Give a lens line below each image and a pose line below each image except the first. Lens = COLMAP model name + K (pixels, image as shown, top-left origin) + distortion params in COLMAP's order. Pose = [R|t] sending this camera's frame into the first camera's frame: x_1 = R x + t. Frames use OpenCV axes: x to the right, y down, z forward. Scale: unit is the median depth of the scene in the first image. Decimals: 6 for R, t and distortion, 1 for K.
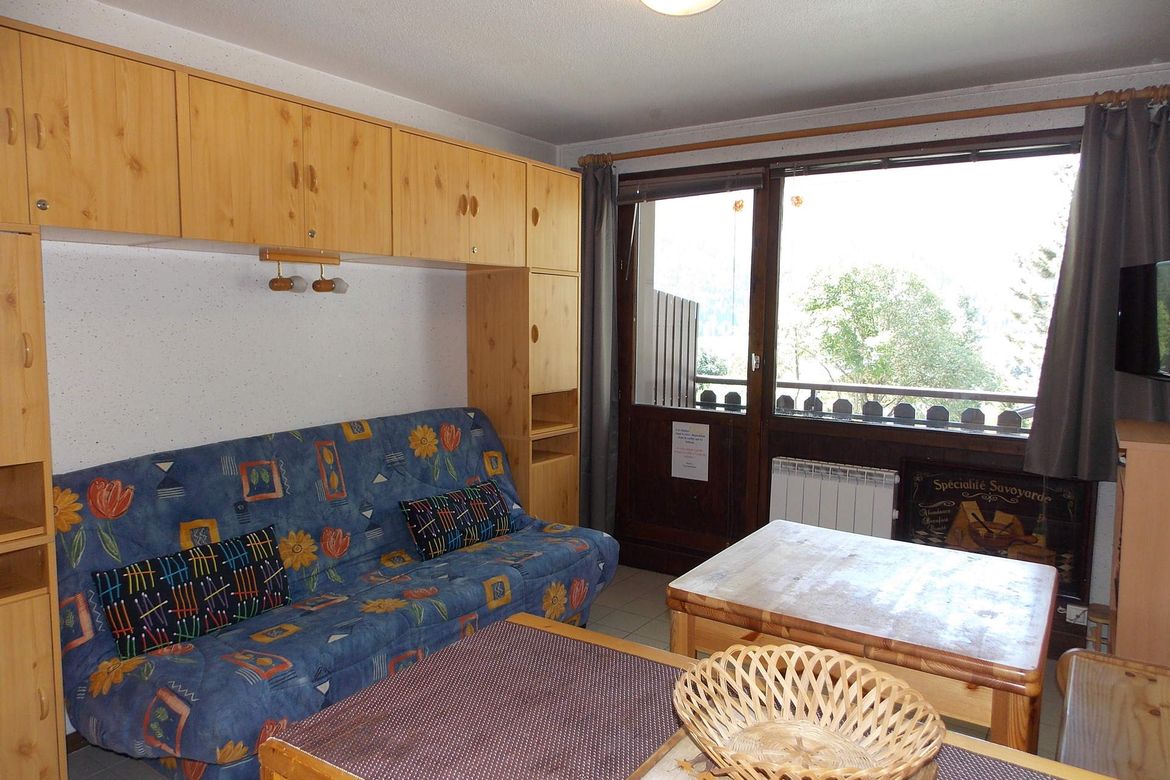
lens RADIAL K [[778.4, 0, 574.5], [0, 778.4, 387.1], [0, 0, 1]] dist [-0.003683, -0.000869]
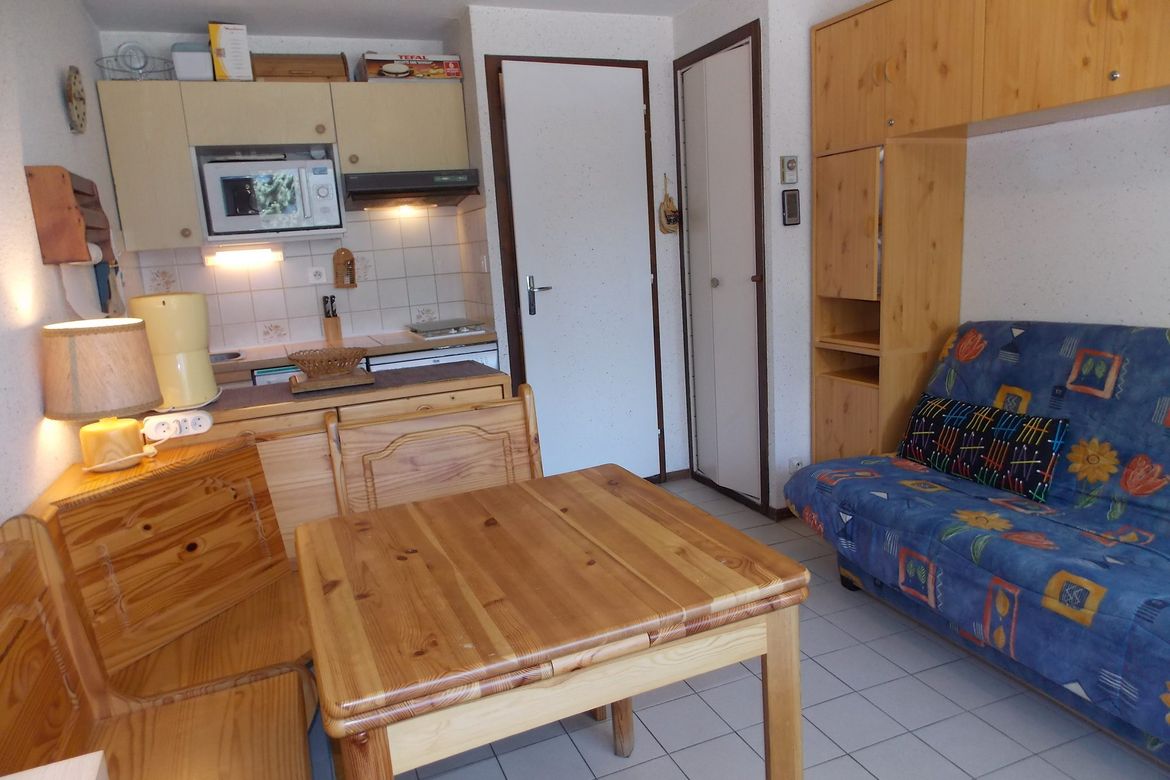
lens RADIAL K [[785.5, 0, 585.0], [0, 785.5, 390.0], [0, 0, 1]] dist [-0.004179, 0.001008]
pose [[-0.547130, 0.187917, -0.815681, 0.710916], [-0.020228, 0.971221, 0.237319, -0.068053], [0.836803, 0.146344, -0.527583, 1.073723]]
